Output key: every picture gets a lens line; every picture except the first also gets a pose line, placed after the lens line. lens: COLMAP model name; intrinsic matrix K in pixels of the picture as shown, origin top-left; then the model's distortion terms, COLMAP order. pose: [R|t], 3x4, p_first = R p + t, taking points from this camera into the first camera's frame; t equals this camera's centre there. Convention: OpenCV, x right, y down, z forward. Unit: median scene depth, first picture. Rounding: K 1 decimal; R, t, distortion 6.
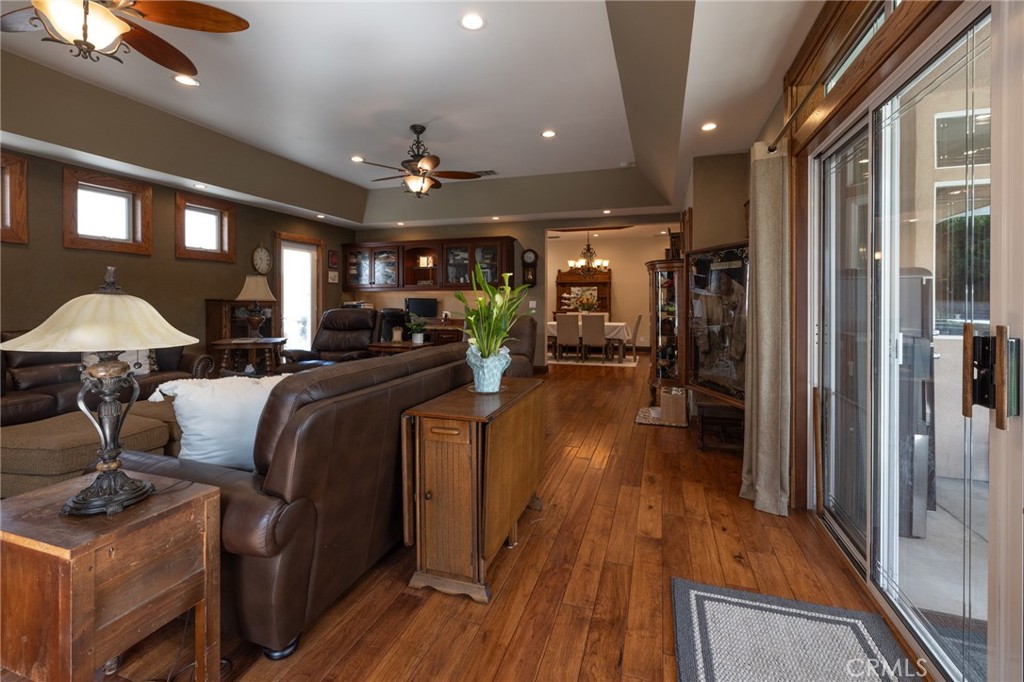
lens RADIAL K [[442.8, 0, 497.9], [0, 442.8, 303.8], [0, 0, 1]] dist [0.007380, -0.000594]
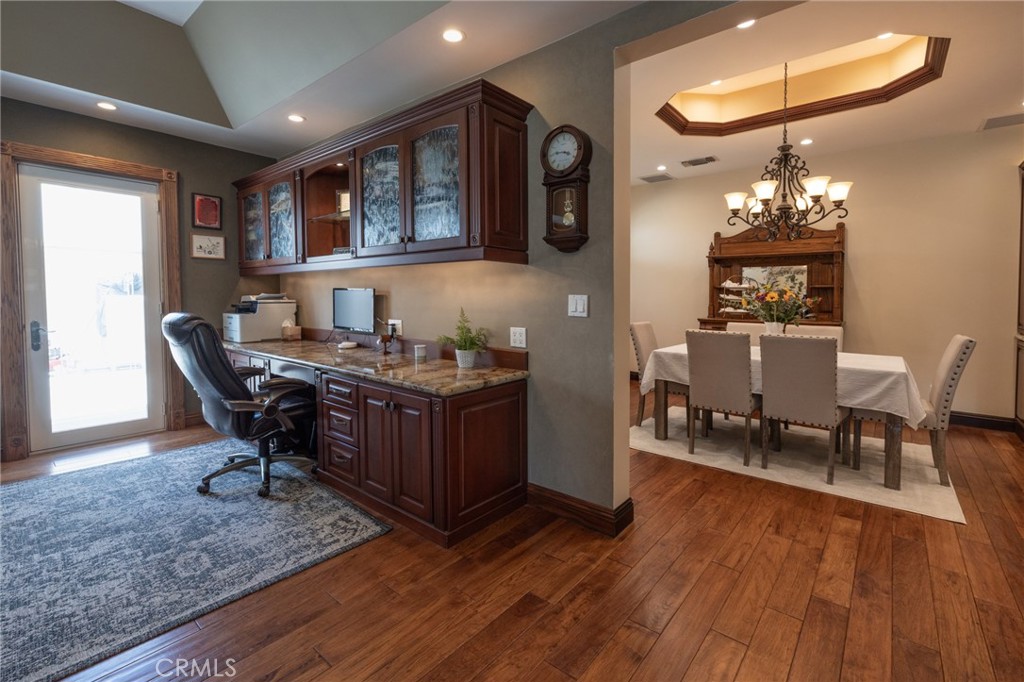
lens RADIAL K [[442.8, 0, 519.5], [0, 442.8, 304.9], [0, 0, 1]] dist [0.007380, -0.000594]
pose [[0.941855, 0.009916, -0.335872, 0.141958], [-0.005937, 0.999900, 0.012869, -0.002883], [0.335966, -0.010126, 0.941820, 0.673025]]
